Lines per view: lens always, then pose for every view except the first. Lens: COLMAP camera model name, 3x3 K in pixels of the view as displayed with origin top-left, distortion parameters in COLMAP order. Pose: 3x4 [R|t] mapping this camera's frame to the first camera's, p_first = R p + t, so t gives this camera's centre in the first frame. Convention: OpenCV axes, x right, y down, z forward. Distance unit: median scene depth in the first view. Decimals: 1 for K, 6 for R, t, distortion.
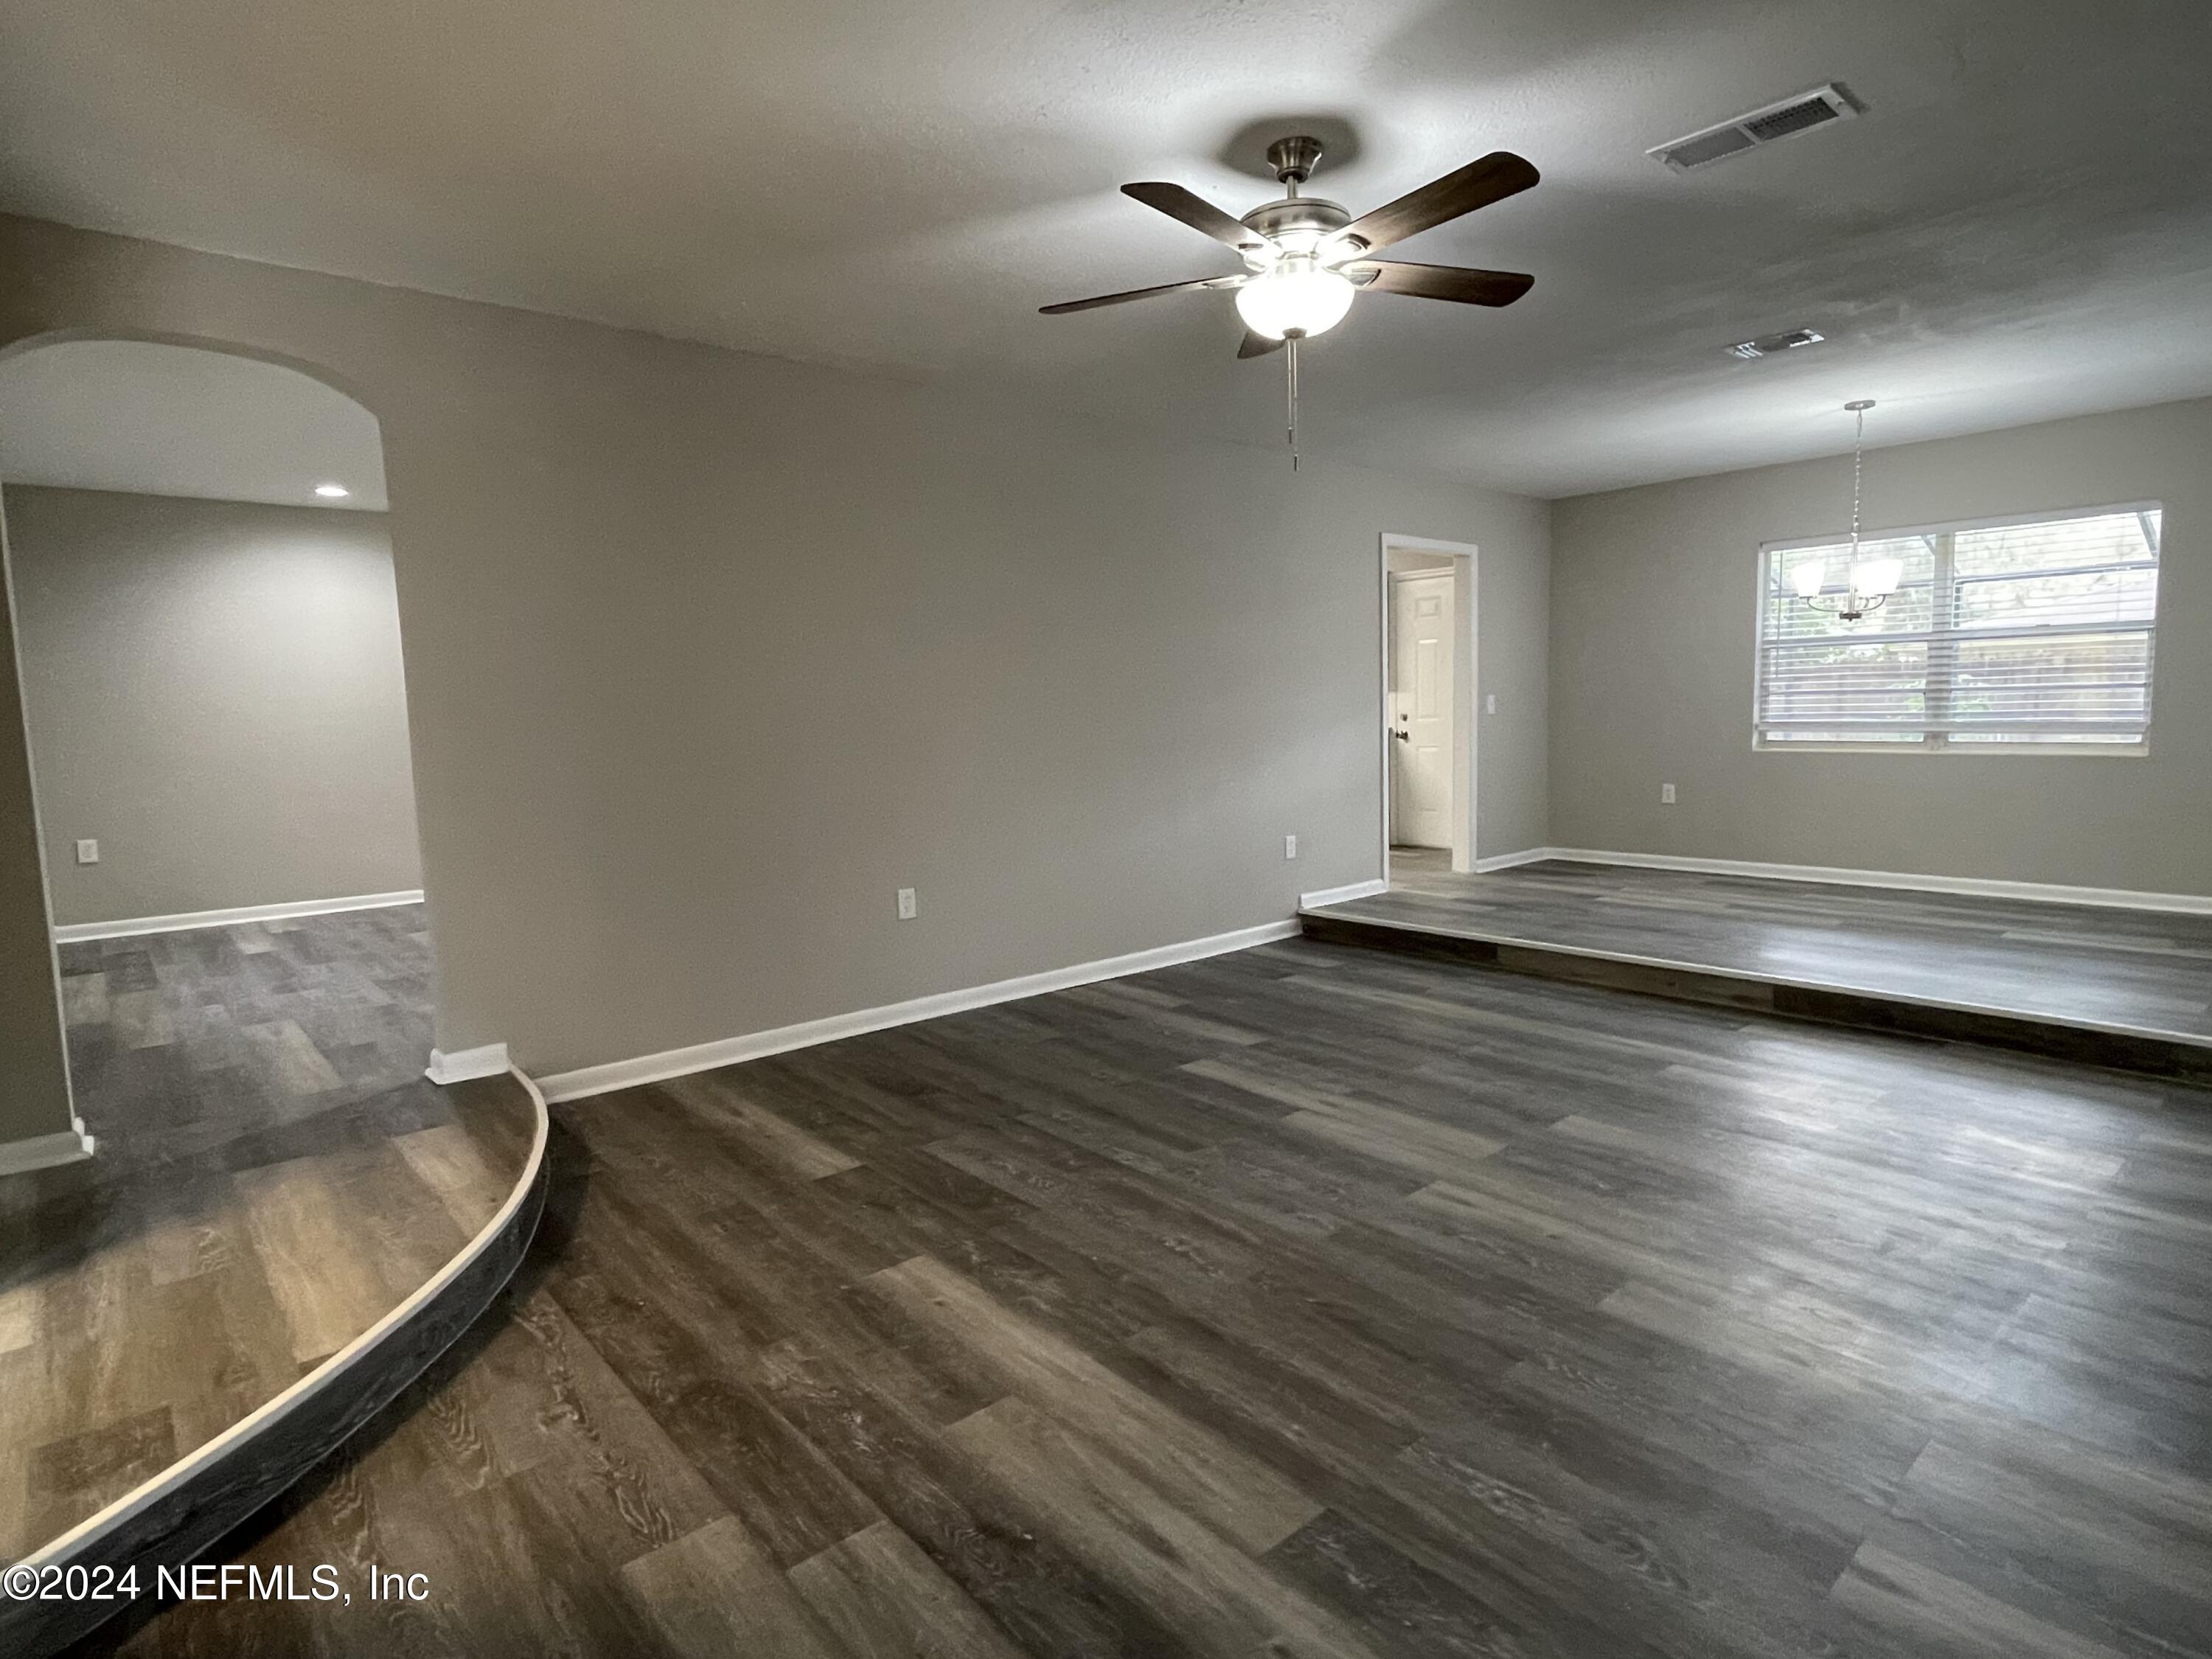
lens RADIAL K [[1162.7, 0, 1116.5], [0, 1162.7, 826.3], [0, 0, 1]] dist [-0.008509, -0.000313]
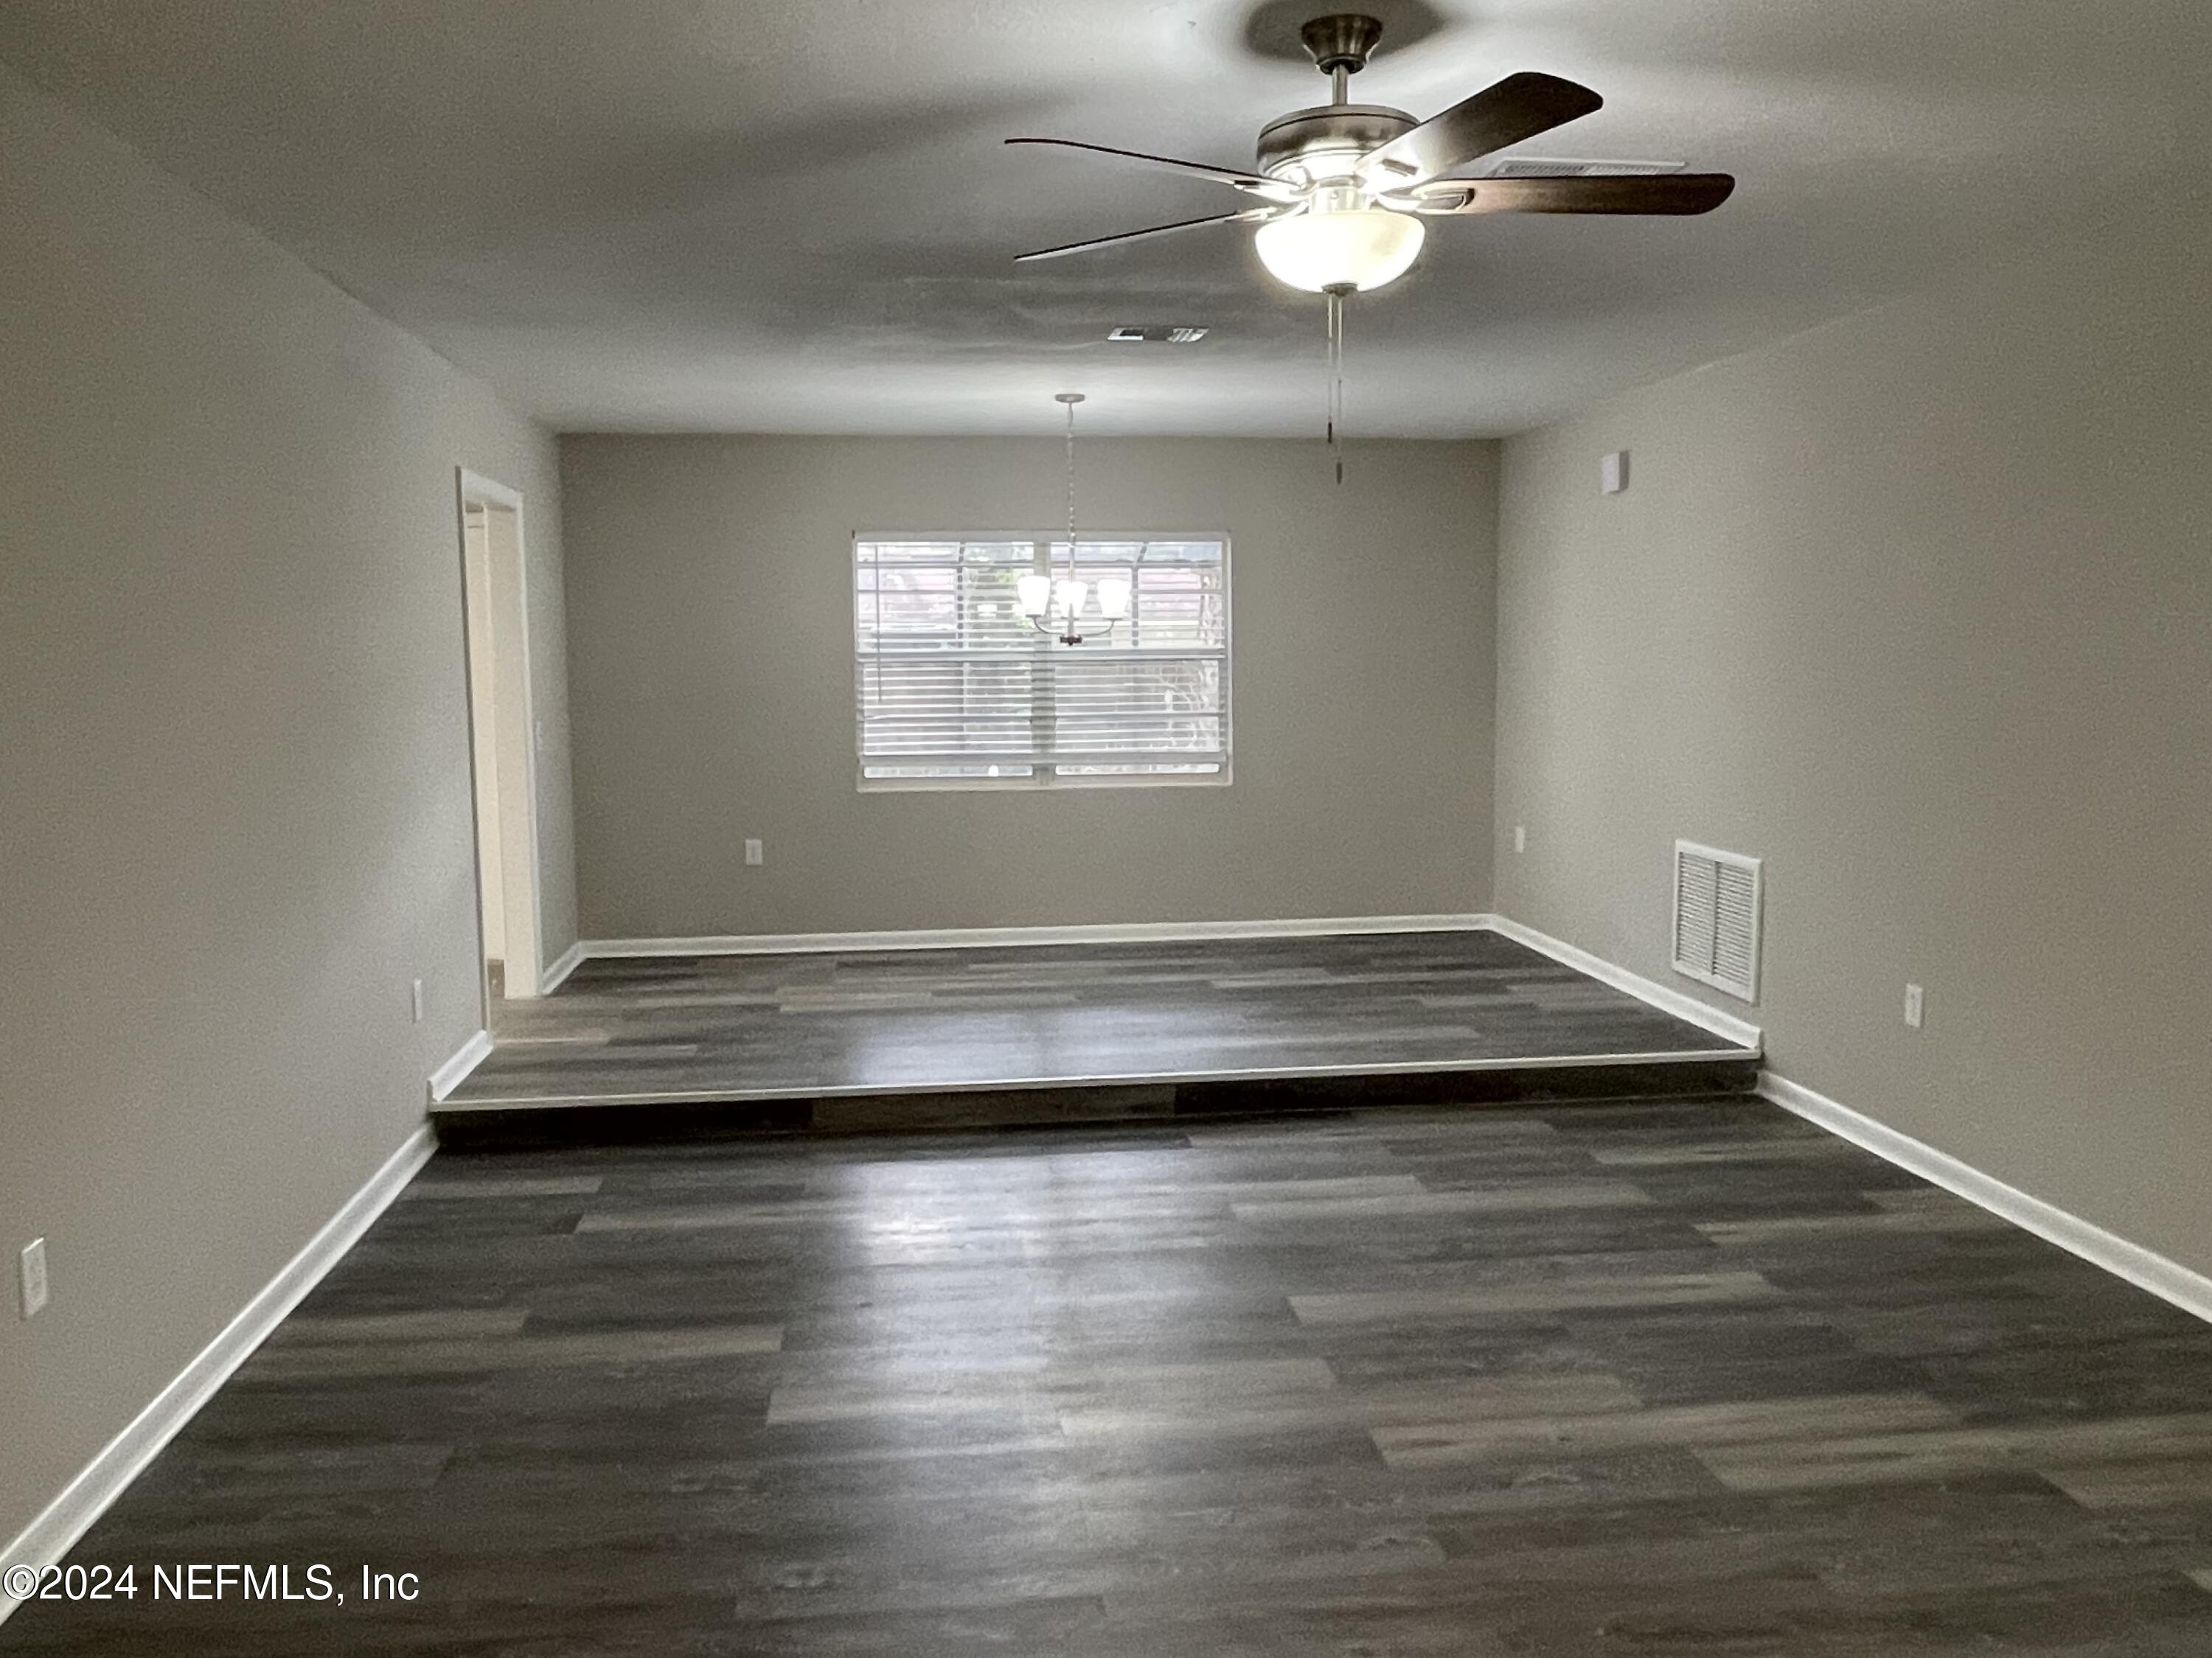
lens RADIAL K [[1673.6, 0, 1106.0], [0, 1673.6, 829.0], [0, 0, 1]] dist [0.000048, 0.000080]
pose [[0.563211, -0.062811, 0.823923, -0.427861], [0.077051, 0.996754, 0.023317, -0.076571], [-0.822713, 0.050352, 0.566223, 0.310867]]
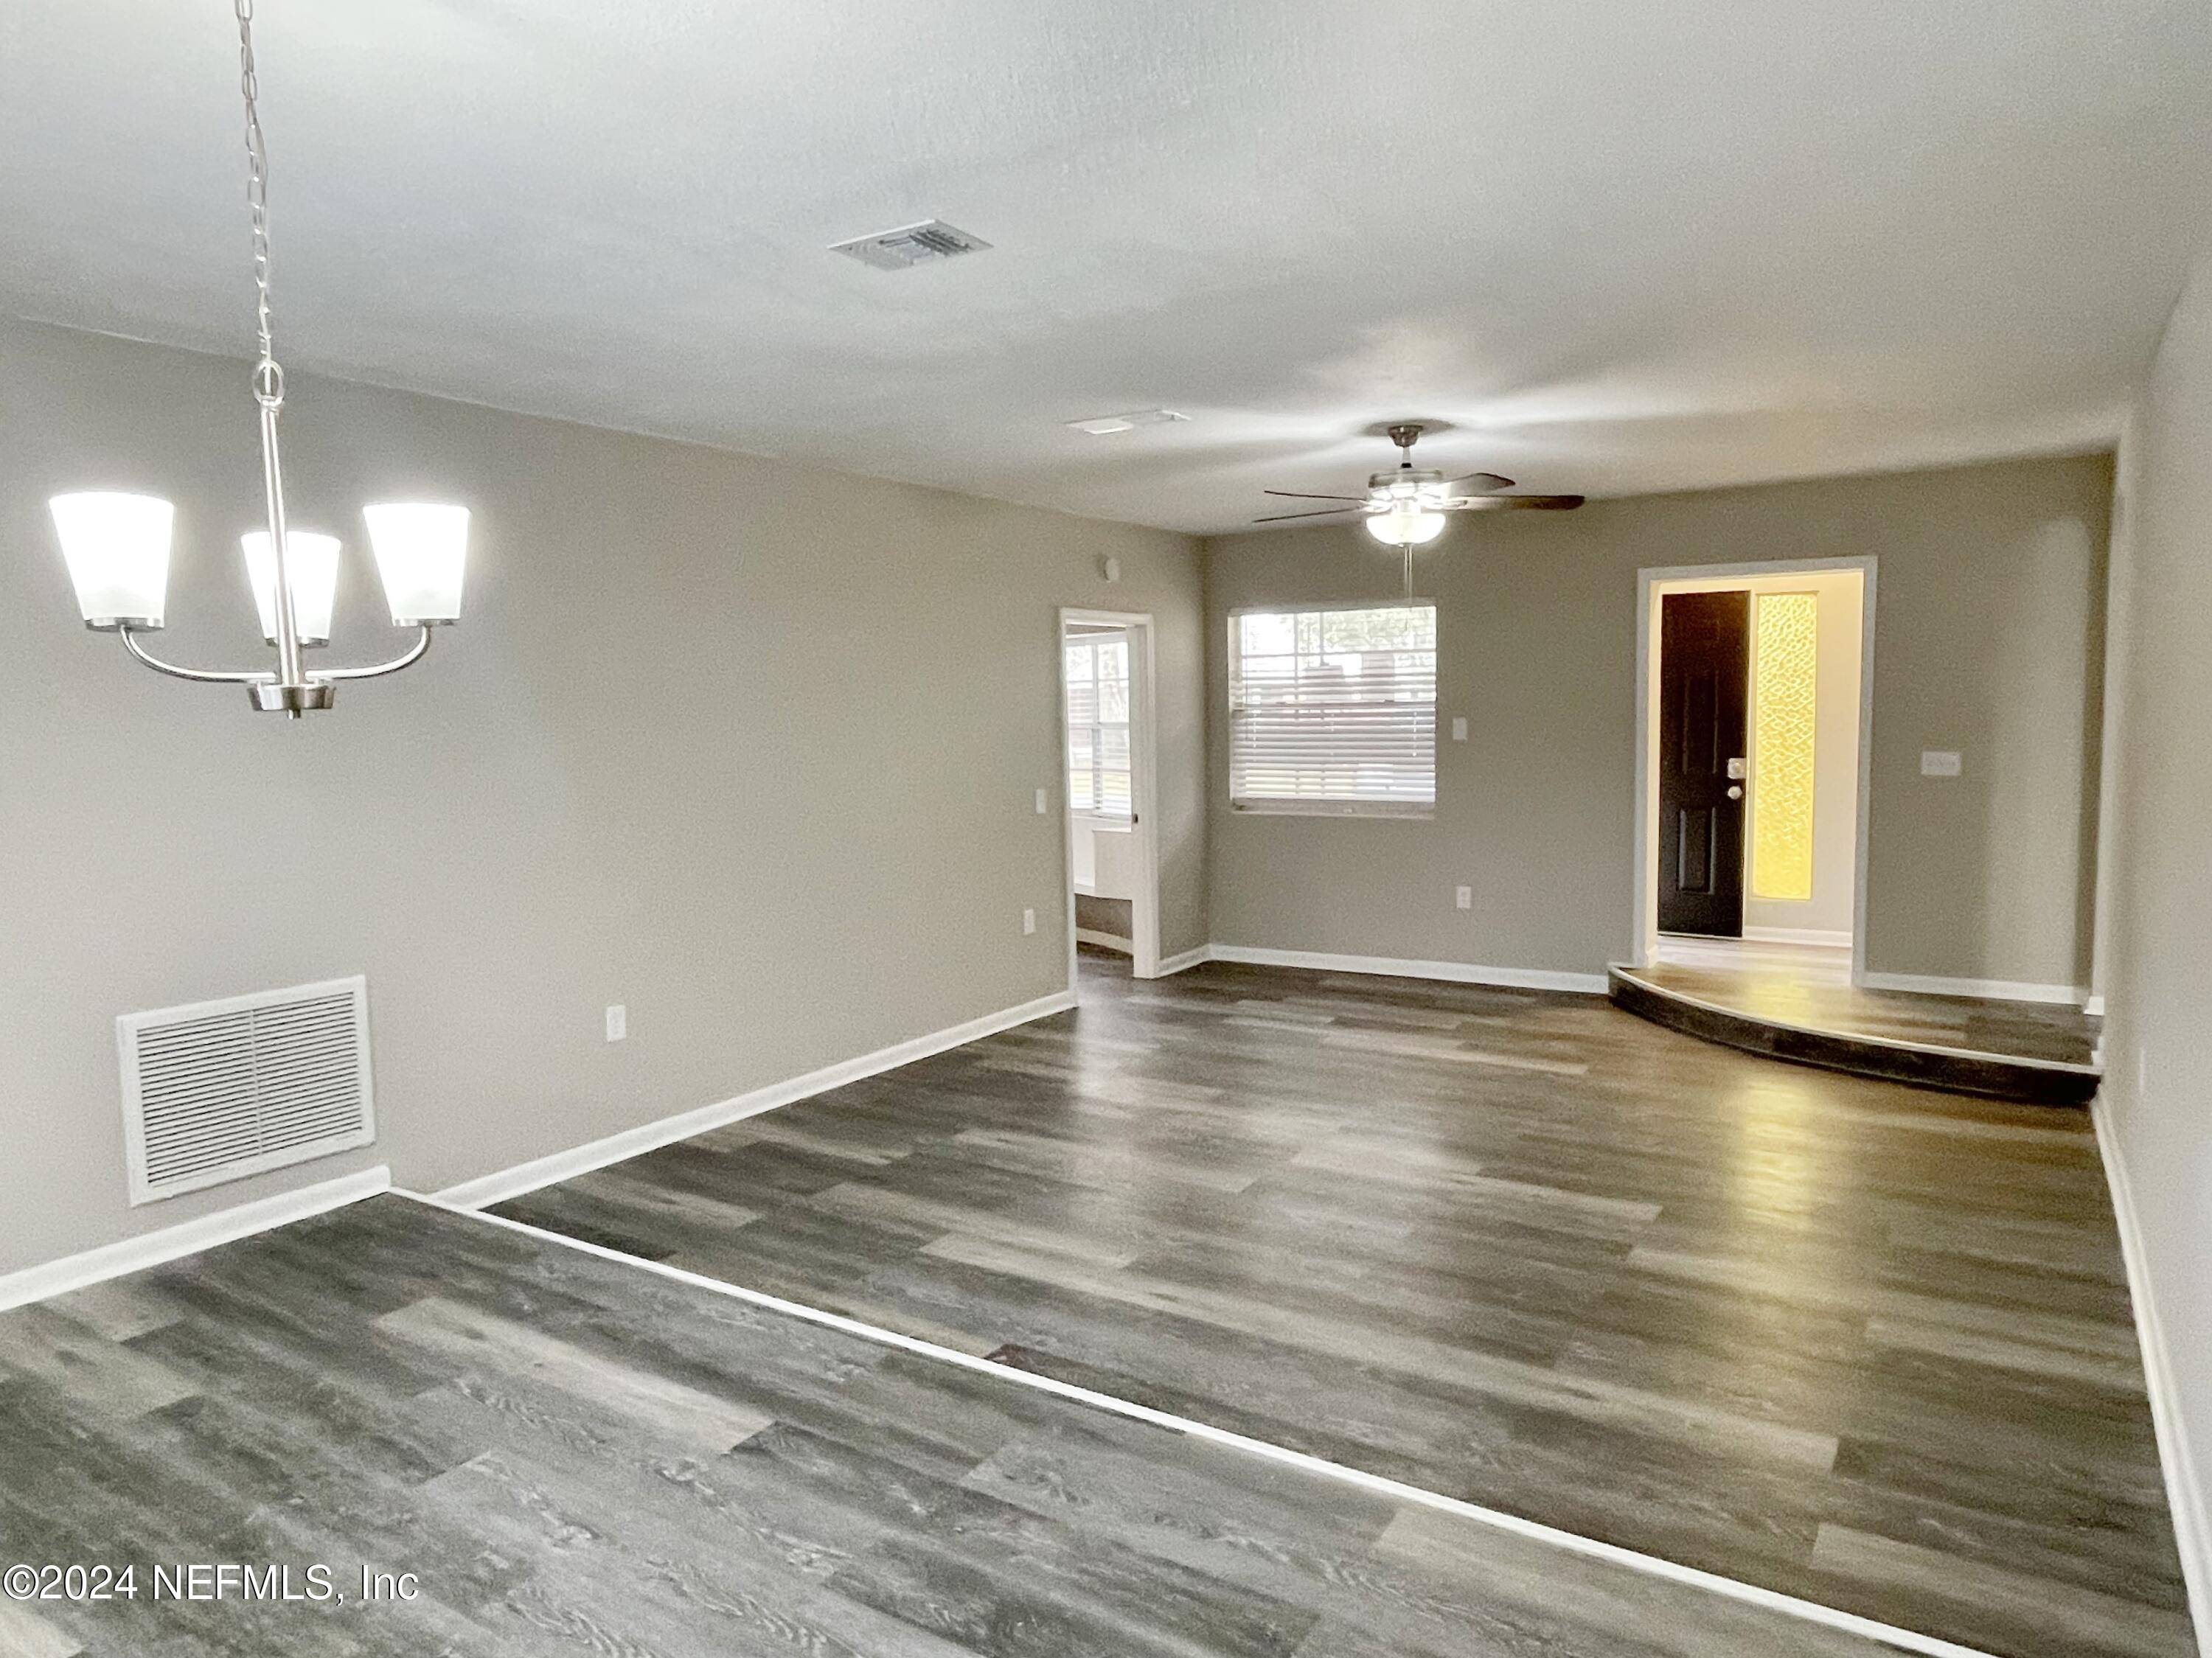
lens RADIAL K [[1364.9, 0, 1106.0], [0, 1364.9, 829.0], [0, 0, 1]] dist [-0.002391, -0.001854]
pose [[-0.964246, 0.072756, -0.254824, 0.572539], [0.024609, 0.982003, 0.187255, -0.224658], [0.263862, 0.174289, -0.948683, 1.494415]]
